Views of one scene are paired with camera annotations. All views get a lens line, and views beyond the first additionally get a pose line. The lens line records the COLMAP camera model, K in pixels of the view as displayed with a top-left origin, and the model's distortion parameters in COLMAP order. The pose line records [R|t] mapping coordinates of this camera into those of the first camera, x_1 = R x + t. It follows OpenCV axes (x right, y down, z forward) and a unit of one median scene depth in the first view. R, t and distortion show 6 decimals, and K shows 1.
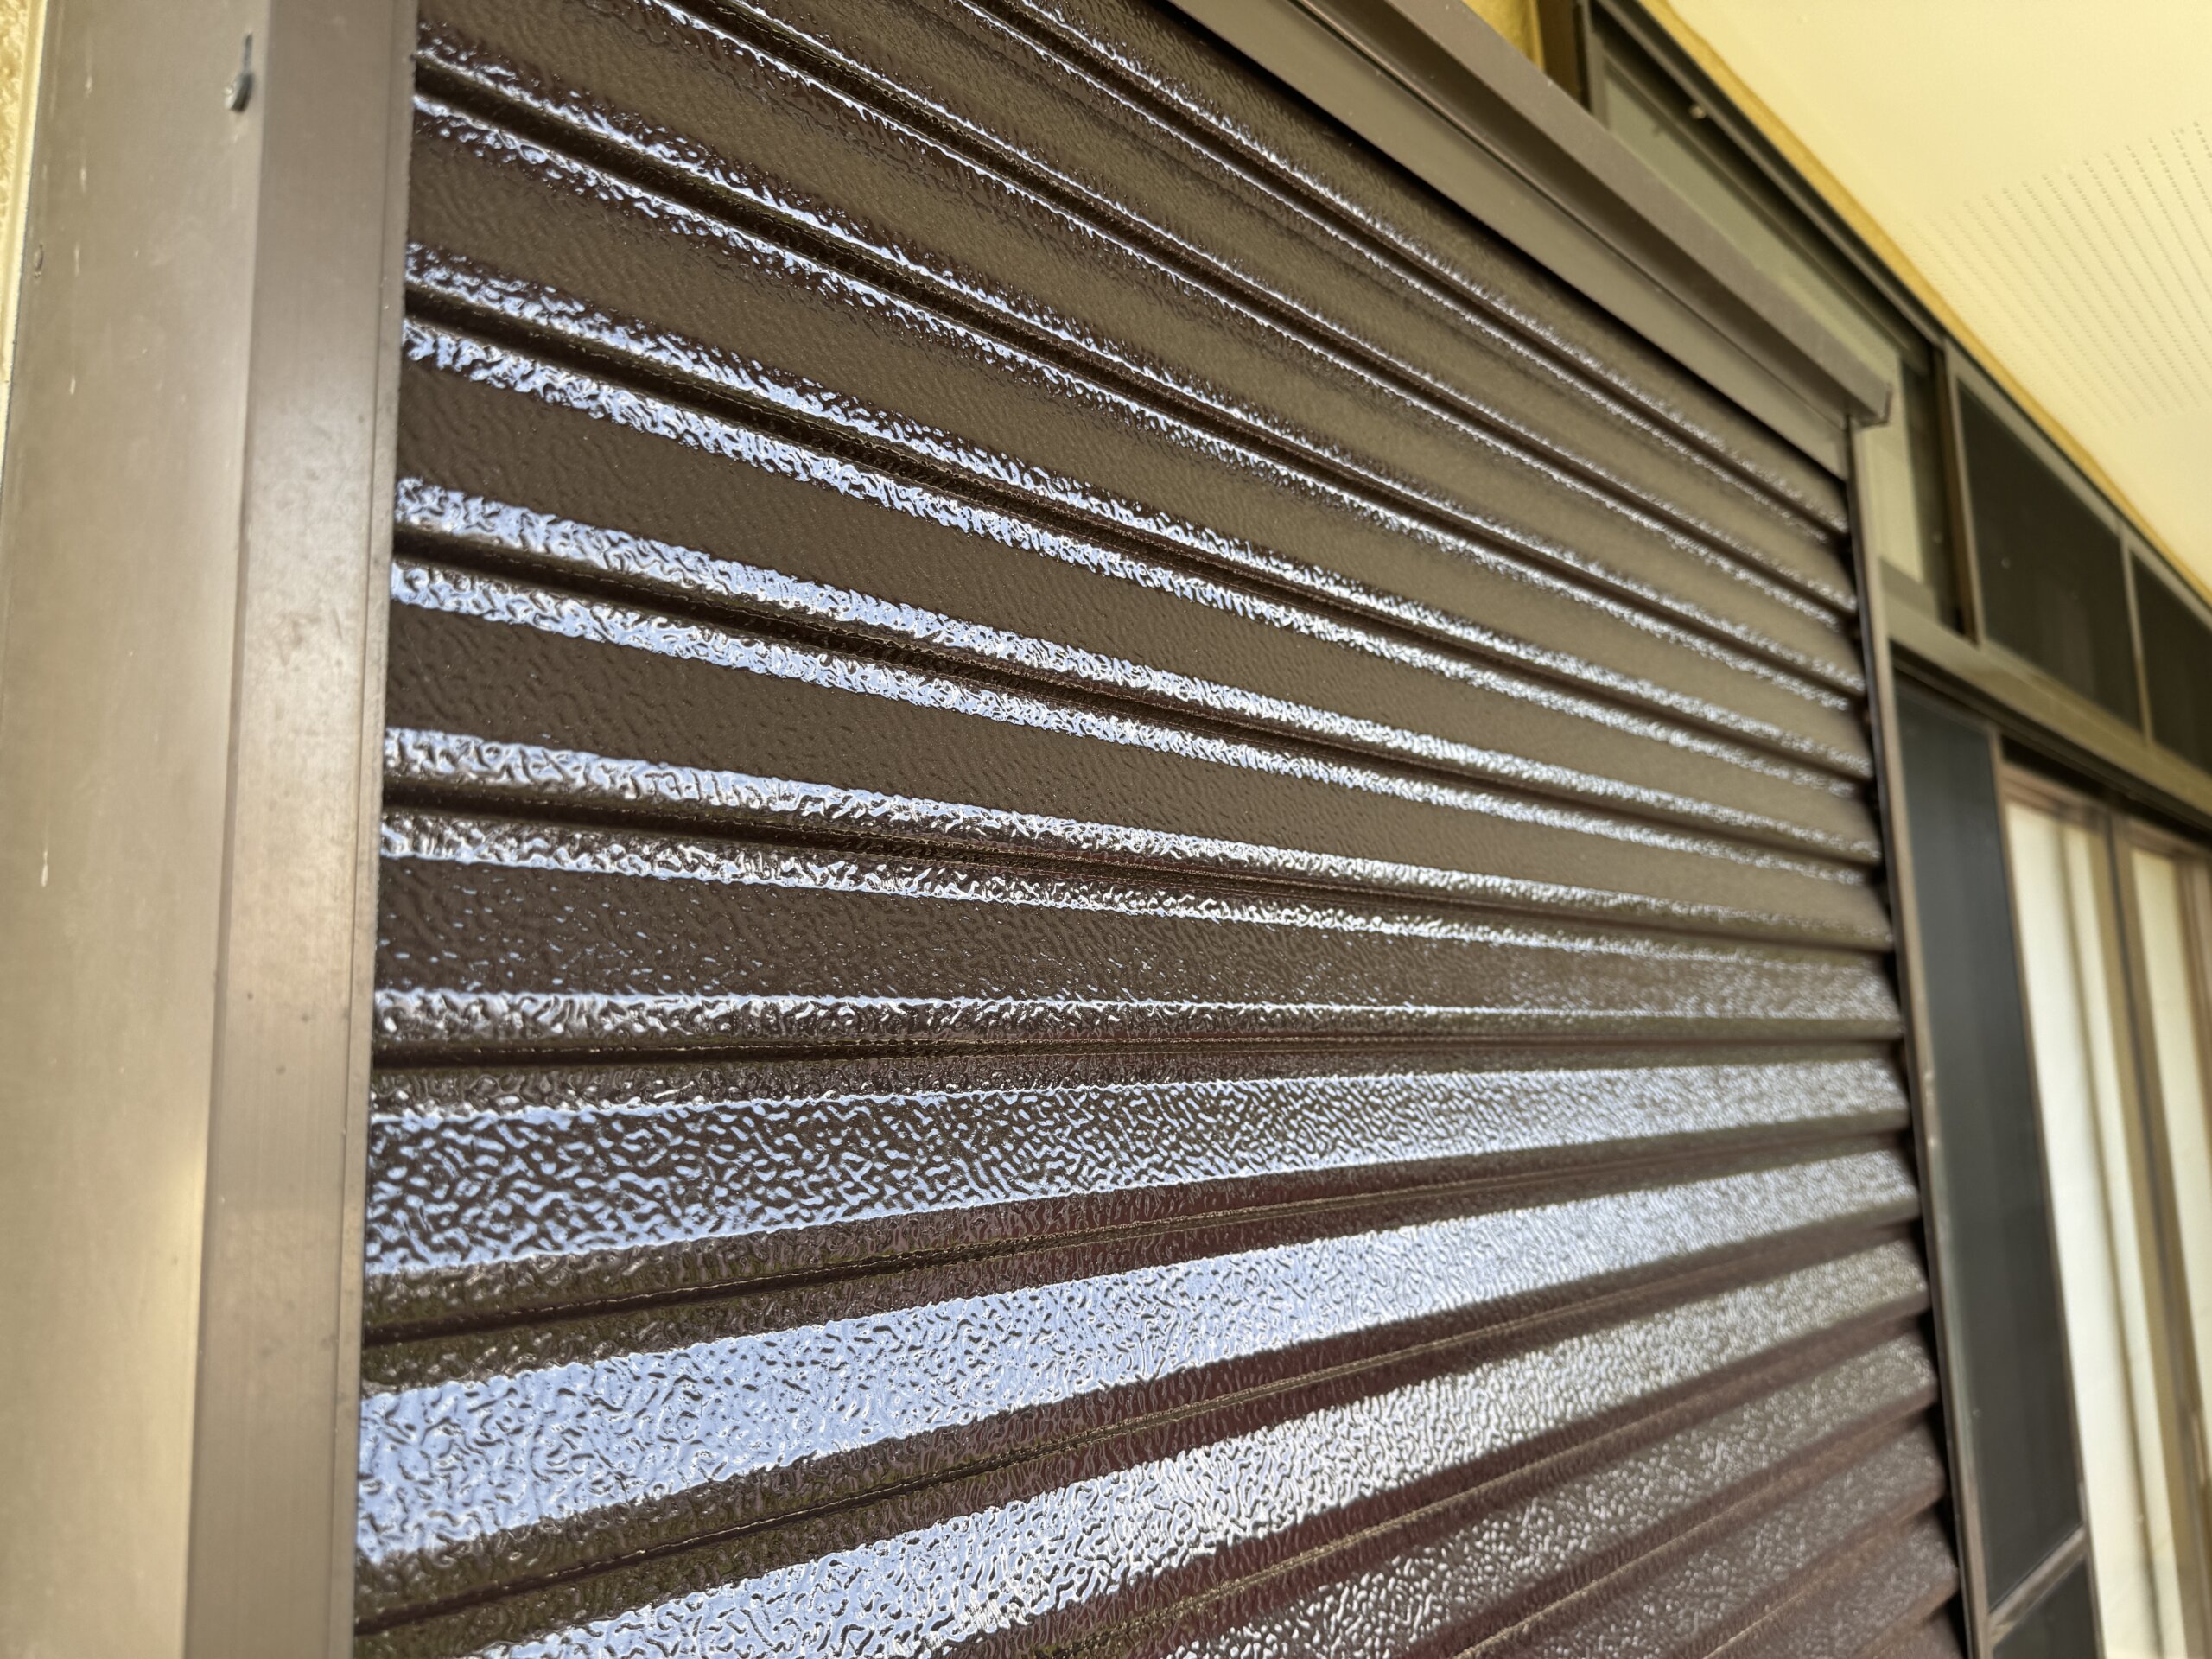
lens RADIAL K [[1570.3, 0, 1108.3], [0, 1570.3, 826.5], [0, 0, 1]] dist [-0.014511, -0.008522]
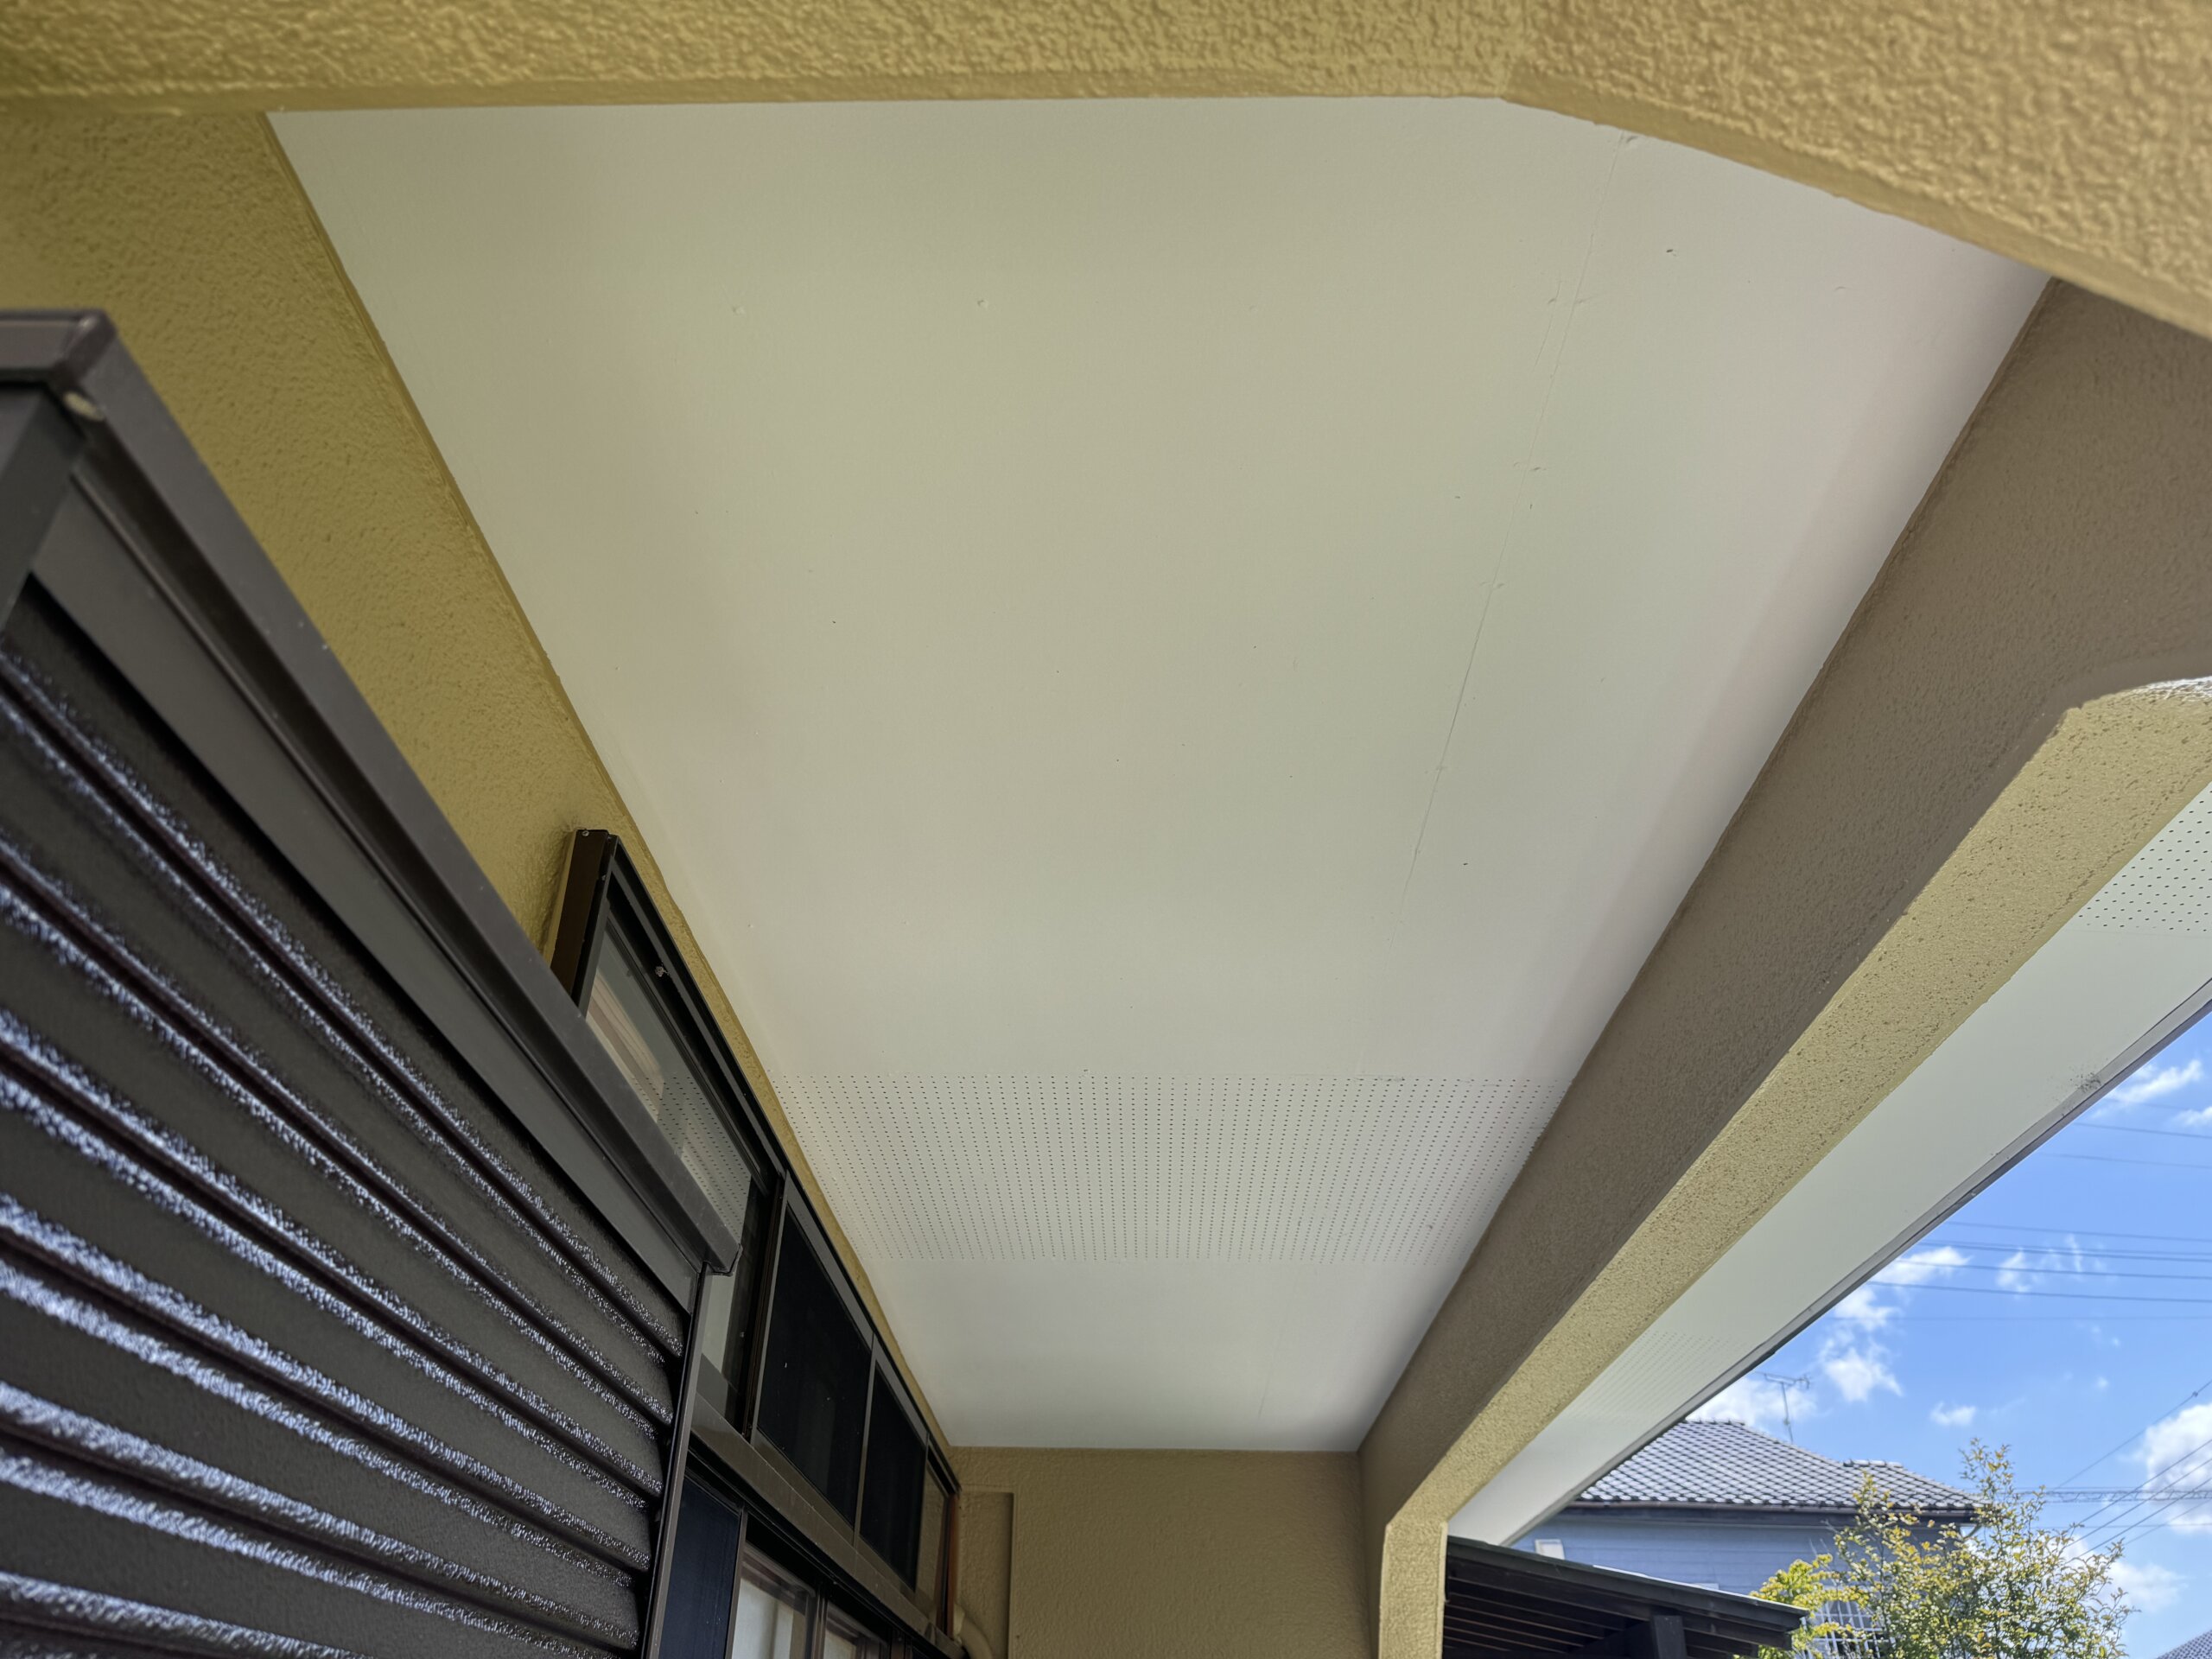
lens RADIAL K [[1570.3, 0, 1110.1], [0, 1570.3, 832.3], [0, 0, 1]] dist [-0.014511, -0.008522]
pose [[0.732782, 0.395728, 0.553561, -0.094500], [-0.138573, 0.883243, -0.447972, -0.027798], [-0.666204, 0.251557, 0.702062, -0.152667]]
